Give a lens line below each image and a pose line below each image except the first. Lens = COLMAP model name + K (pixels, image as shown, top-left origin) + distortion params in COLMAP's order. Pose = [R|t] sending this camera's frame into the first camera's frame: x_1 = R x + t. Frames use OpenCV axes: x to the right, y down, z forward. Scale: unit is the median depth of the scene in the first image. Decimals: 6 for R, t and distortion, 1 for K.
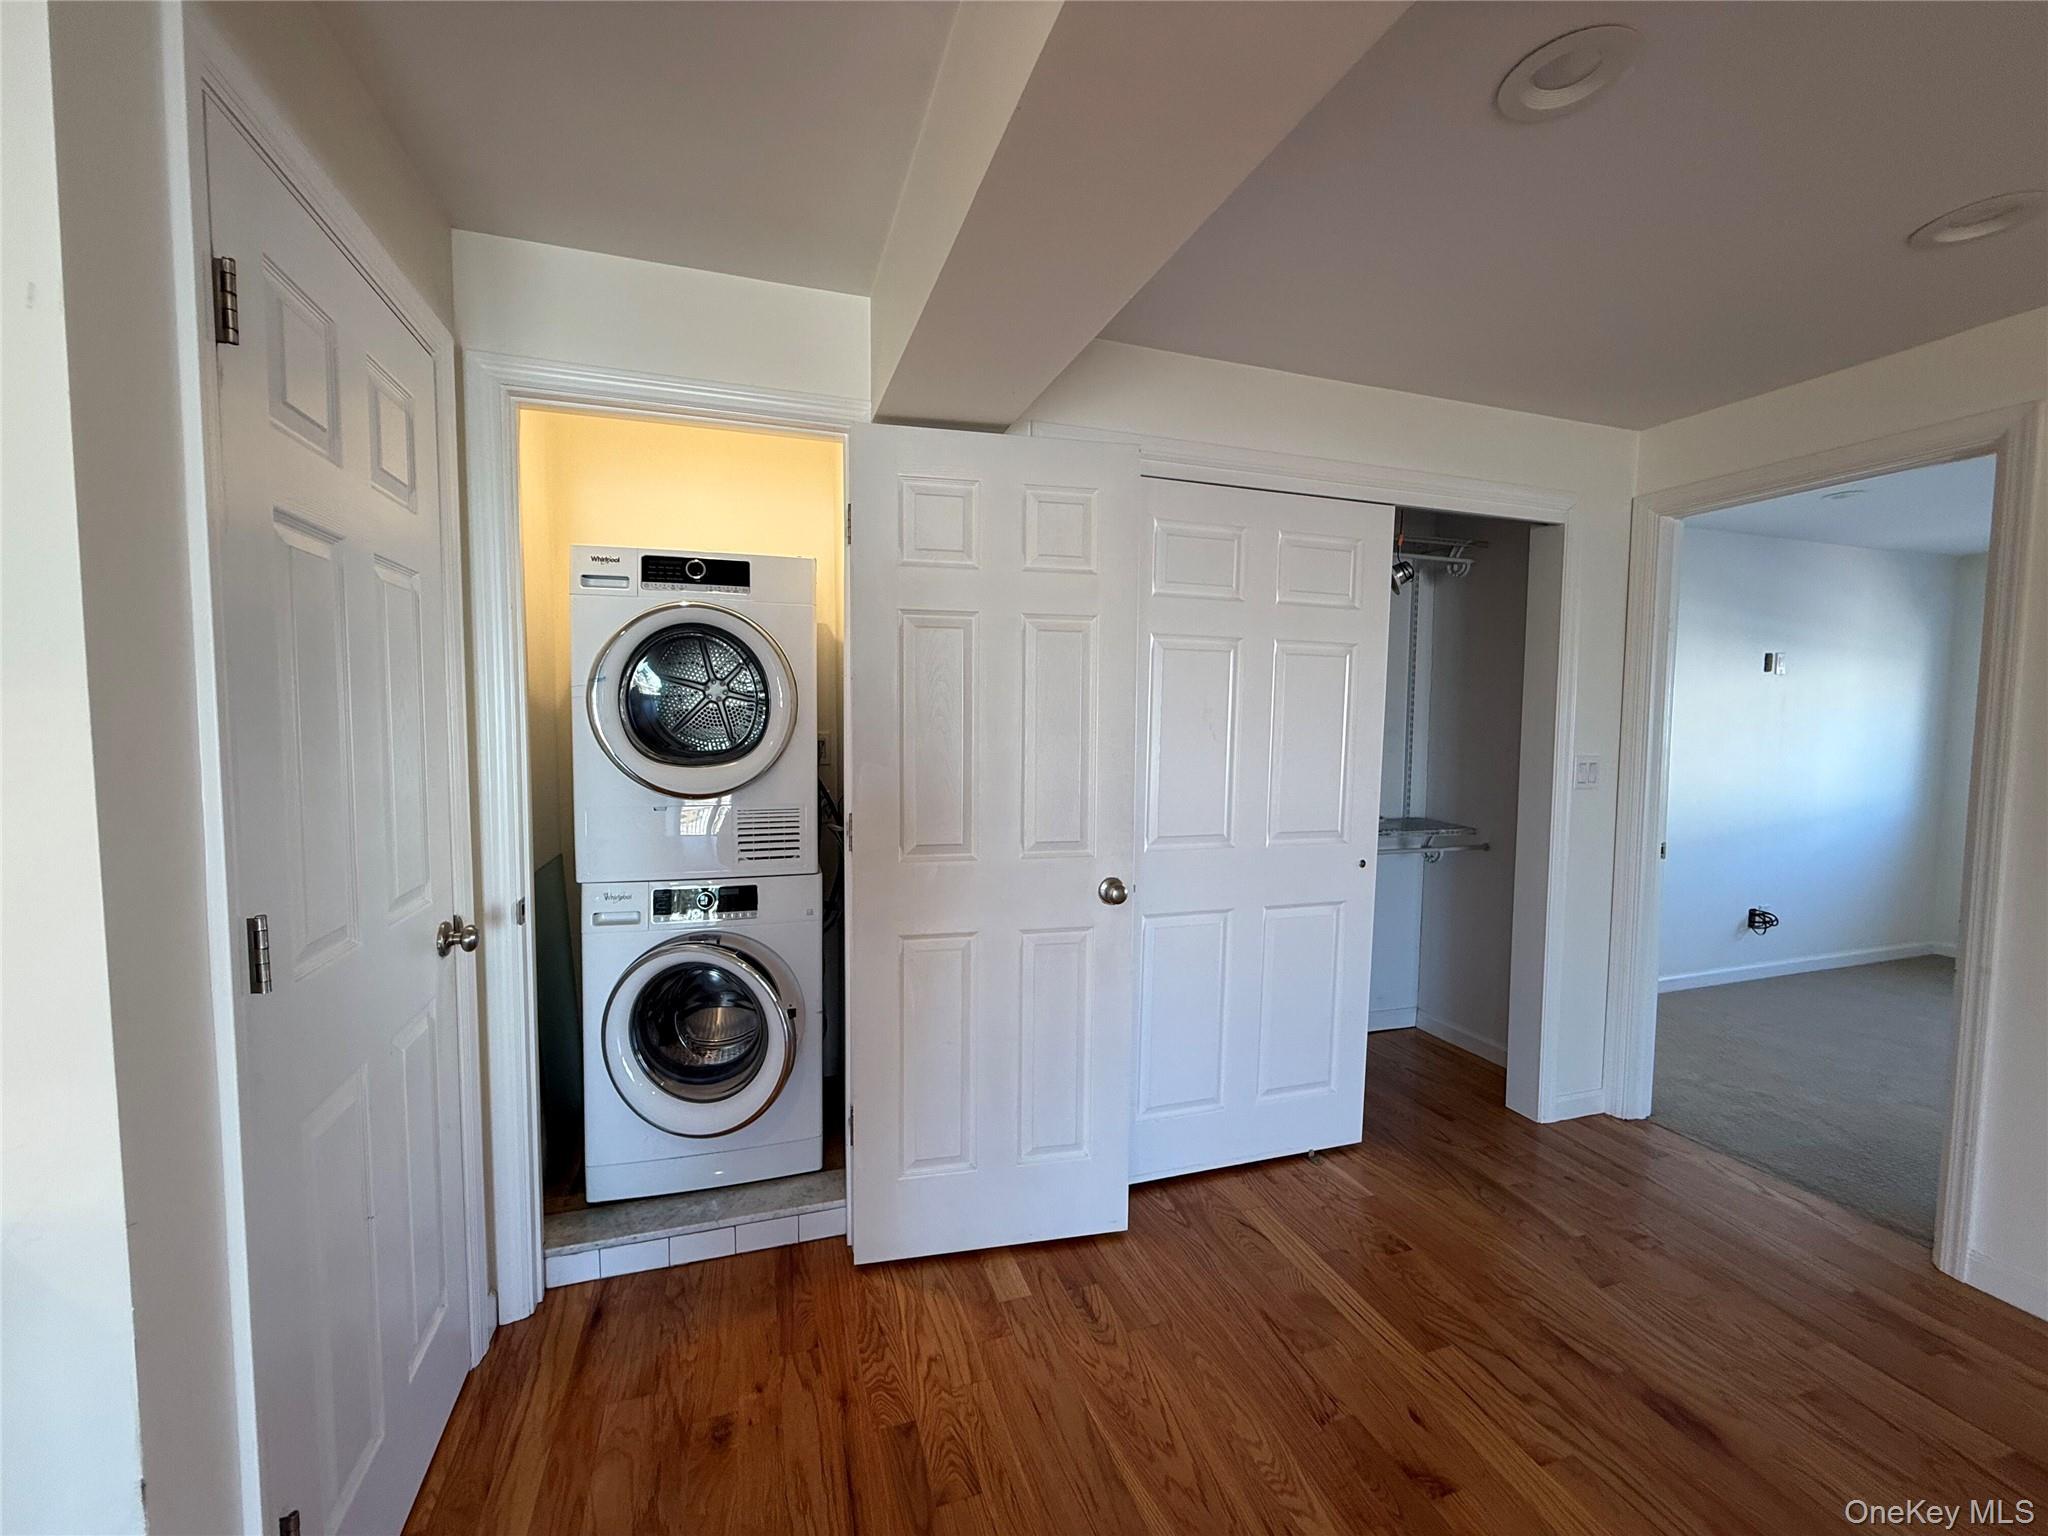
lens RADIAL K [[826.2, 0, 1021.7], [0, 826.2, 766.2], [0, 0, 1]] dist [0.001790, 0.000060]
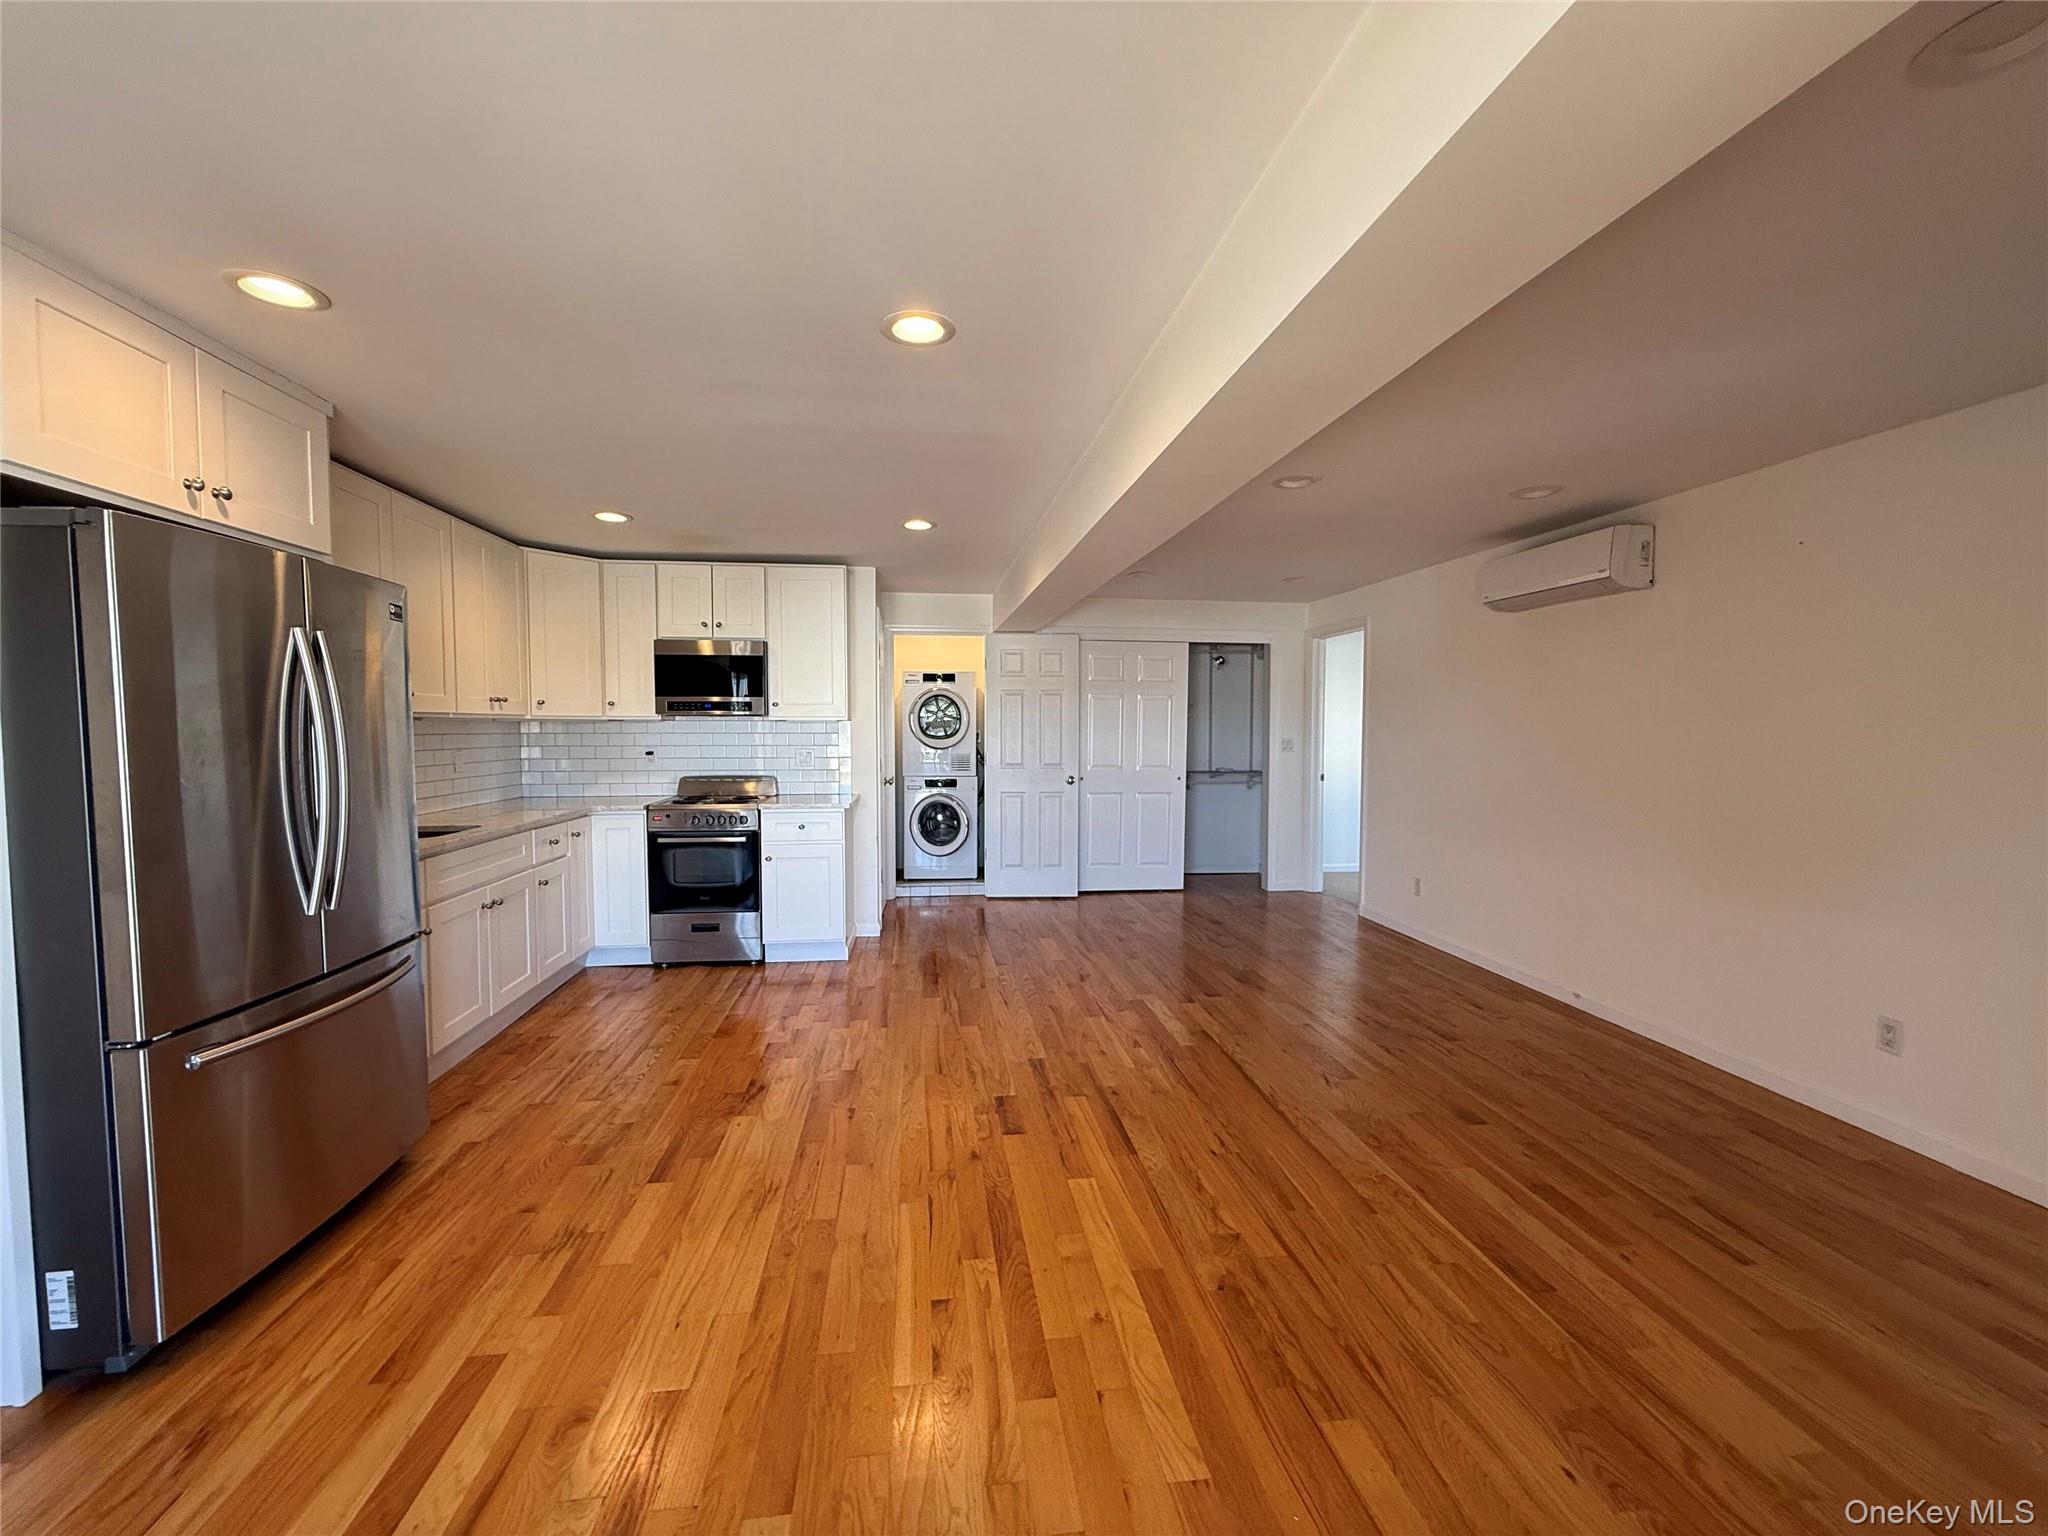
lens RADIAL K [[826.2, 0, 1023.6], [0, 826.2, 769.4], [0, 0, 1]] dist [0.001790, 0.000060]
pose [[0.984915, -0.000050, -0.173041, 0.456609], [-0.001797, 0.999943, -0.010520, 0.143525], [0.173032, 0.010673, 0.984858, -1.991938]]
